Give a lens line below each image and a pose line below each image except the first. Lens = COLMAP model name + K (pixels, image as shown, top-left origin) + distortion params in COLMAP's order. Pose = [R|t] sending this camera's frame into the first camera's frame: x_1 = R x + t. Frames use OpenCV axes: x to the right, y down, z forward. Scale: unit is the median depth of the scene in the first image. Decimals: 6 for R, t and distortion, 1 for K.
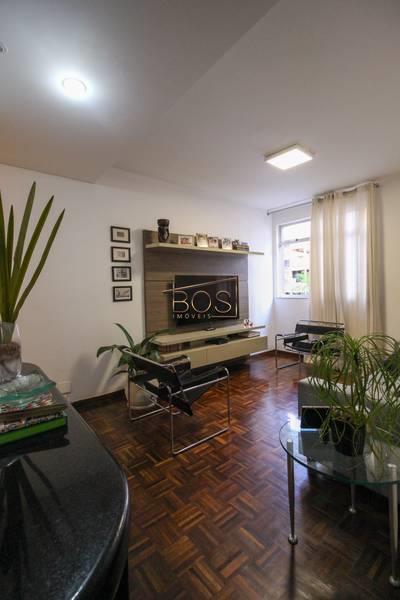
lens RADIAL K [[277.8, 0, 198.4], [0, 277.8, 298.5], [0, 0, 1]] dist [0.004892, -0.002491]
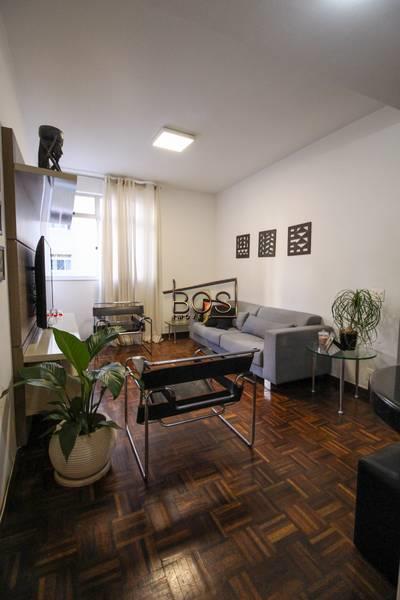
lens RADIAL K [[277.8, 0, 200.1], [0, 277.8, 298.9], [0, 0, 1]] dist [0.004892, -0.002491]
pose [[0.226419, -0.058067, 0.972298, -0.522159], [0.013620, 0.998313, 0.056449, 0.016677], [-0.973935, 0.000461, 0.226827, 0.510287]]
